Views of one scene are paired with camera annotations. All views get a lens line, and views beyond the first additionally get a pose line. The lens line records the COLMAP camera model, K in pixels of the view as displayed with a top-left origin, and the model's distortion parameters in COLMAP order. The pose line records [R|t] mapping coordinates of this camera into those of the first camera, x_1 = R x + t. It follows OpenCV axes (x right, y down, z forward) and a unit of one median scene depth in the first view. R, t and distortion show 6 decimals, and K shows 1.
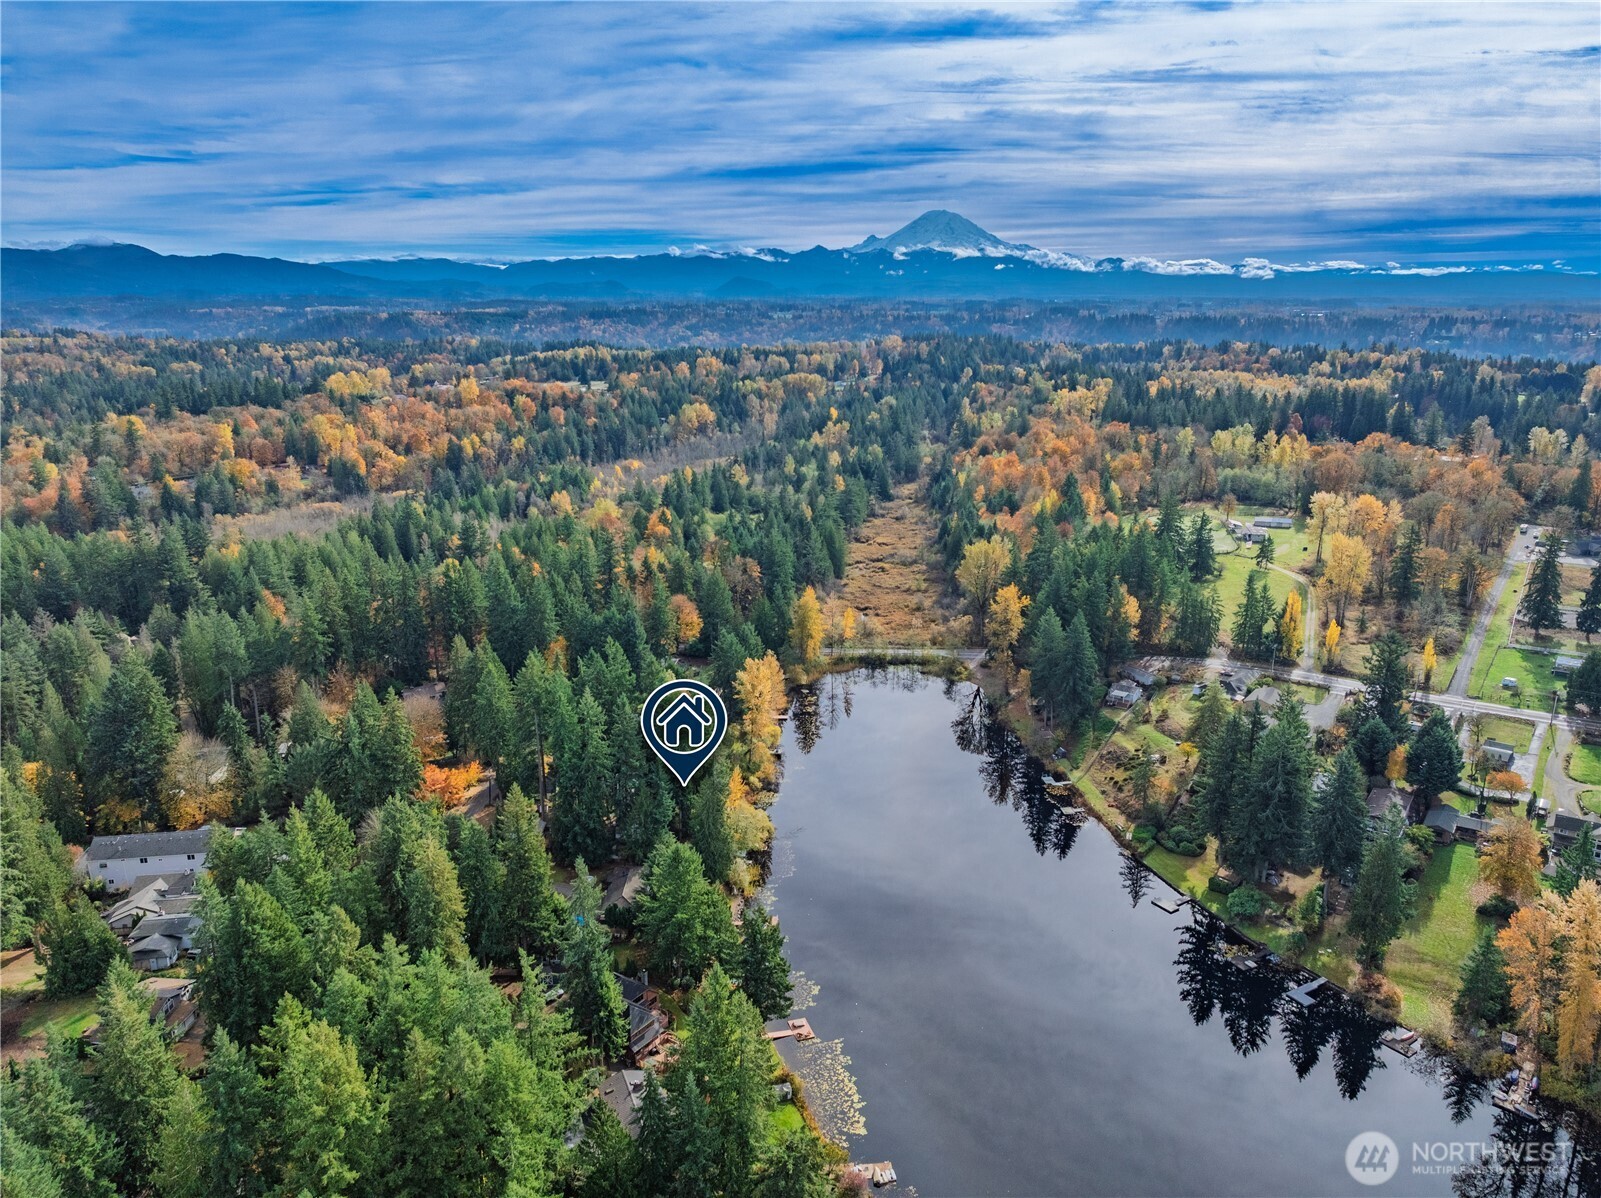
lens RADIAL K [[1124.7, 0, 802.1], [0, 1124.7, 574.1], [0, 0, 1]] dist [-0.027862, 0.014989]
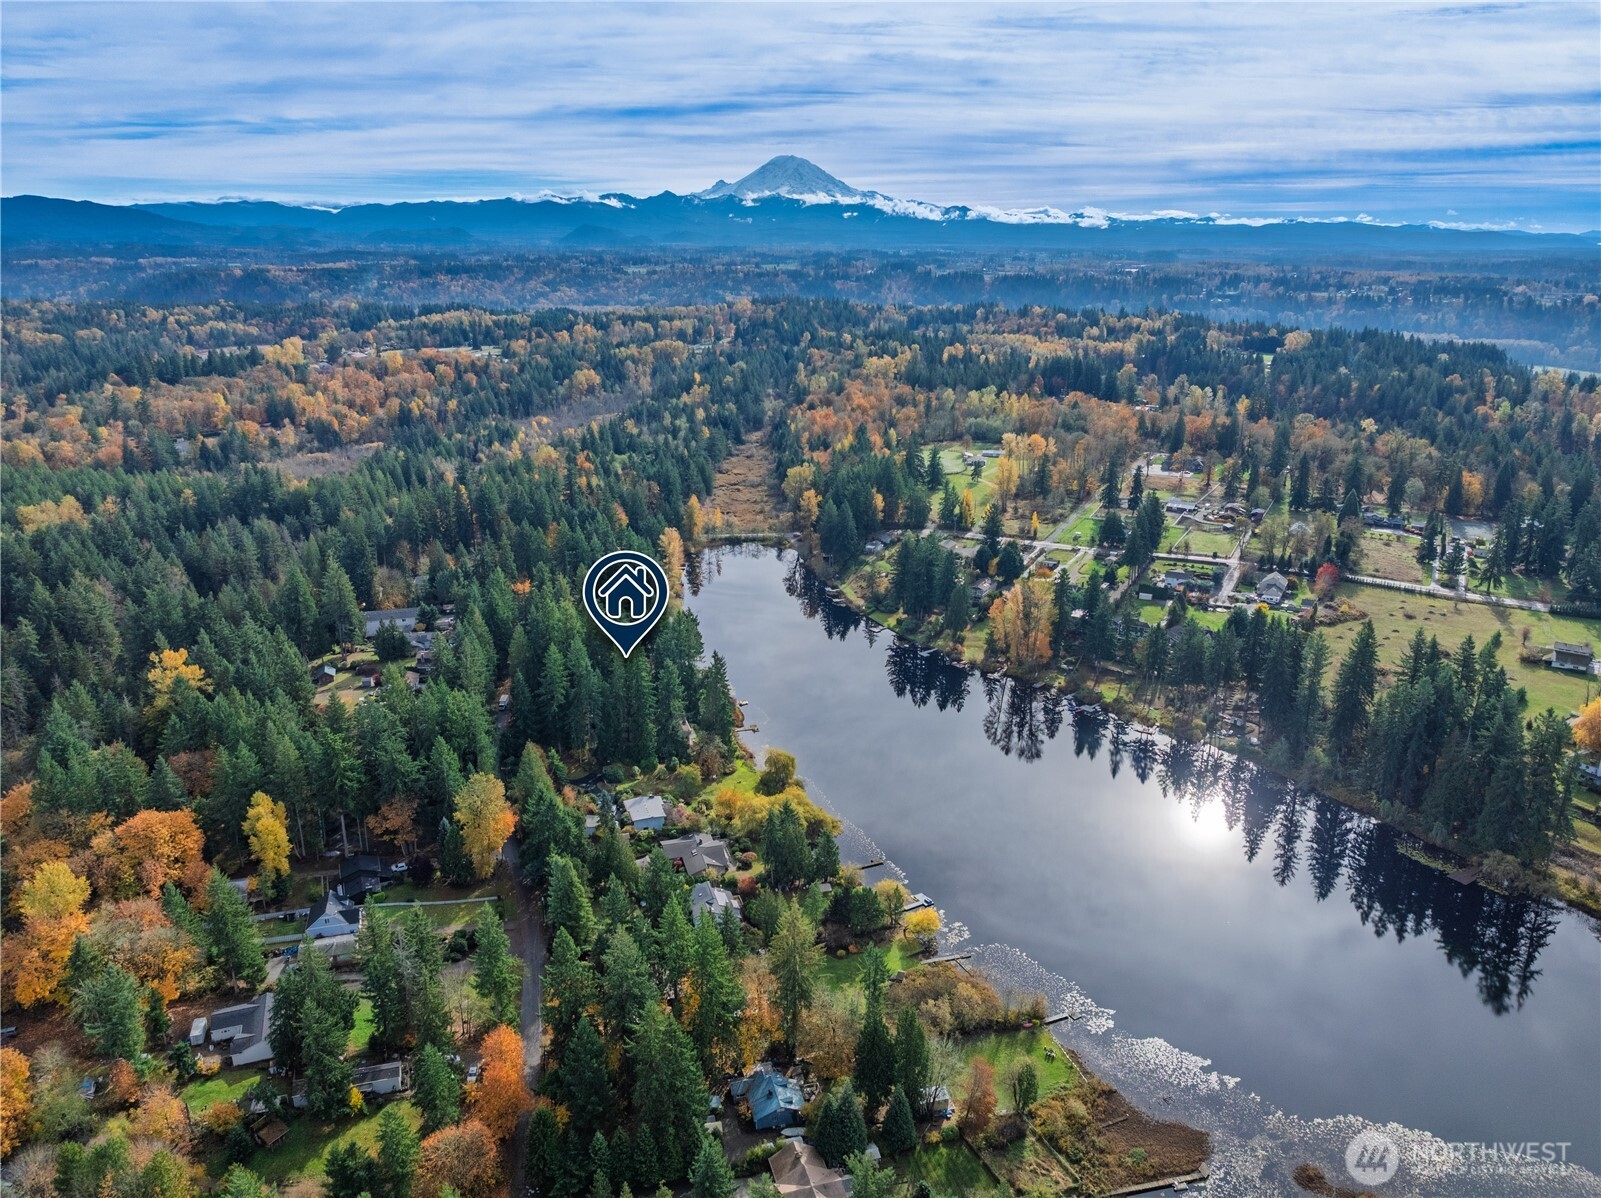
lens RADIAL K [[1124.7, 0, 804.0], [0, 1124.7, 613.6], [0, 0, 1]] dist [-0.027862, 0.014989]
pose [[0.991621, -0.034914, 0.124373, -0.023675], [0.025009, 0.996455, 0.080323, 0.030206], [-0.126736, -0.076540, 0.988979, -0.359966]]
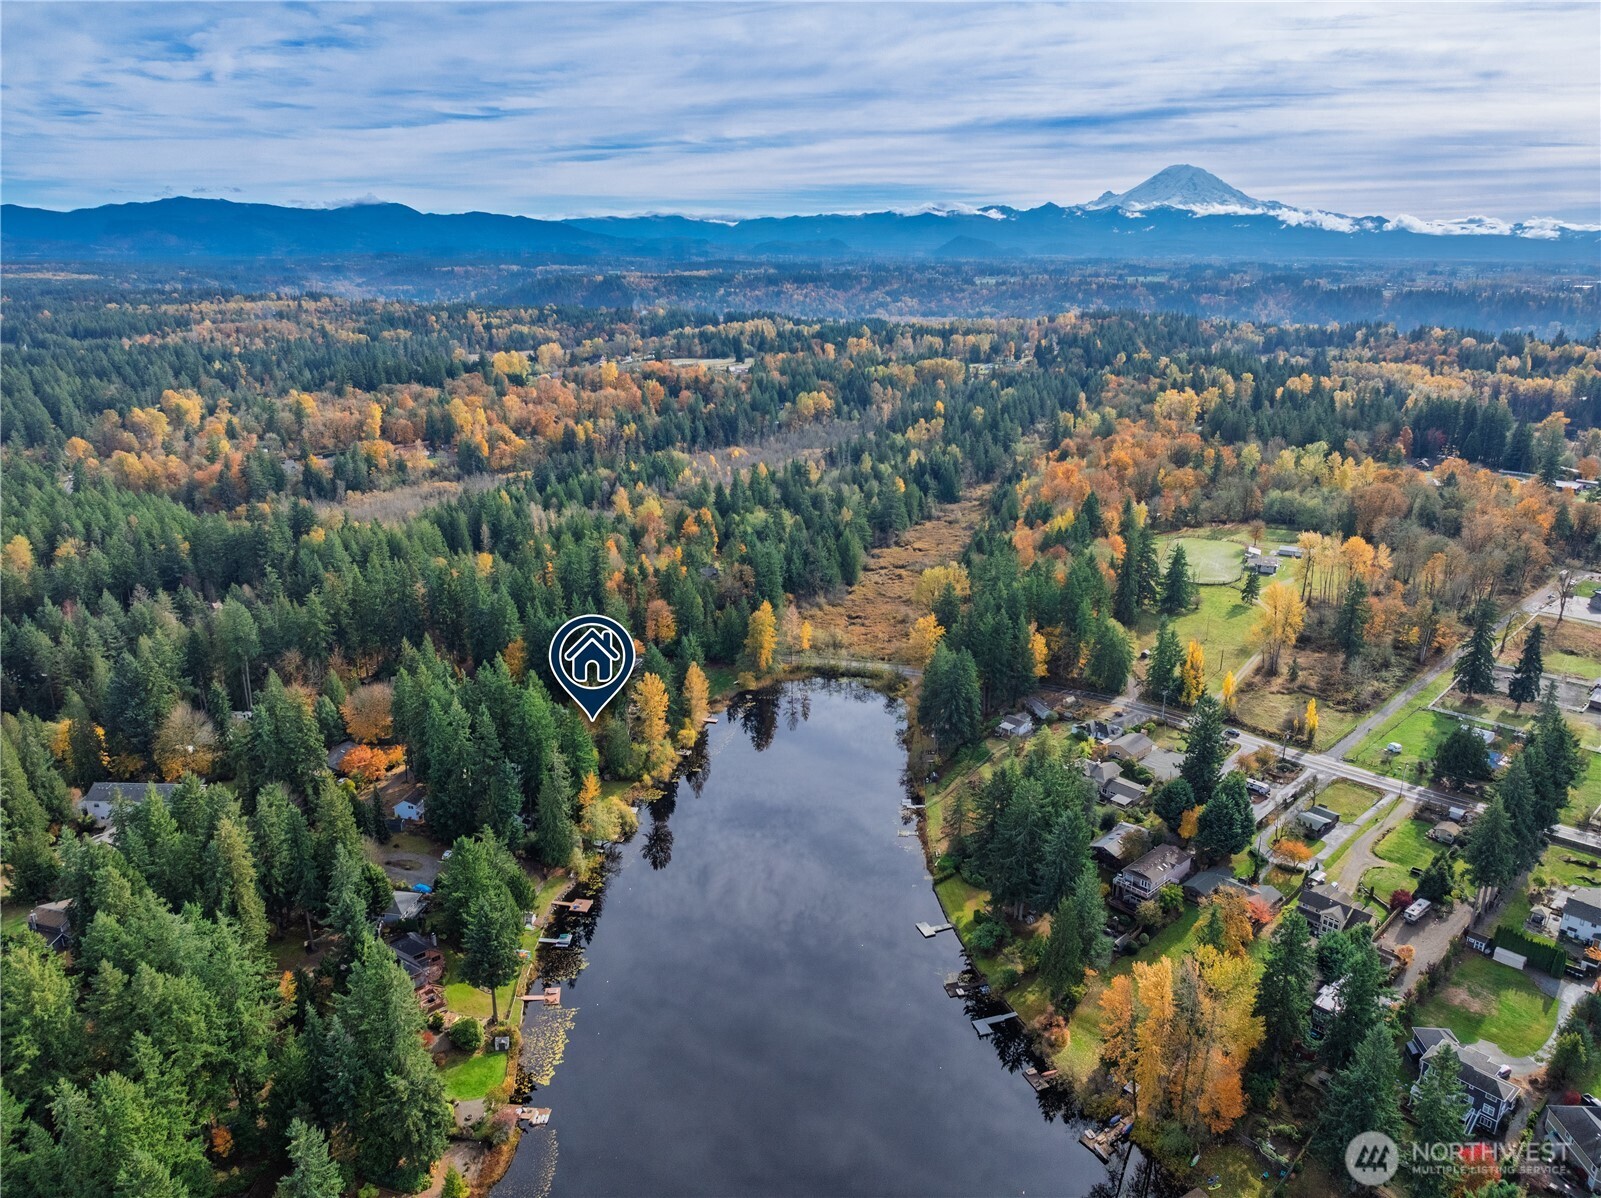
lens RADIAL K [[1124.7, 0, 807.7], [0, 1124.7, 579.9], [0, 0, 1]] dist [-0.027862, 0.014989]
pose [[0.981287, 0.058582, -0.183425, 0.131331], [-0.050901, 0.997629, 0.046312, -0.033336], [0.185703, -0.036109, 0.981942, -0.037913]]
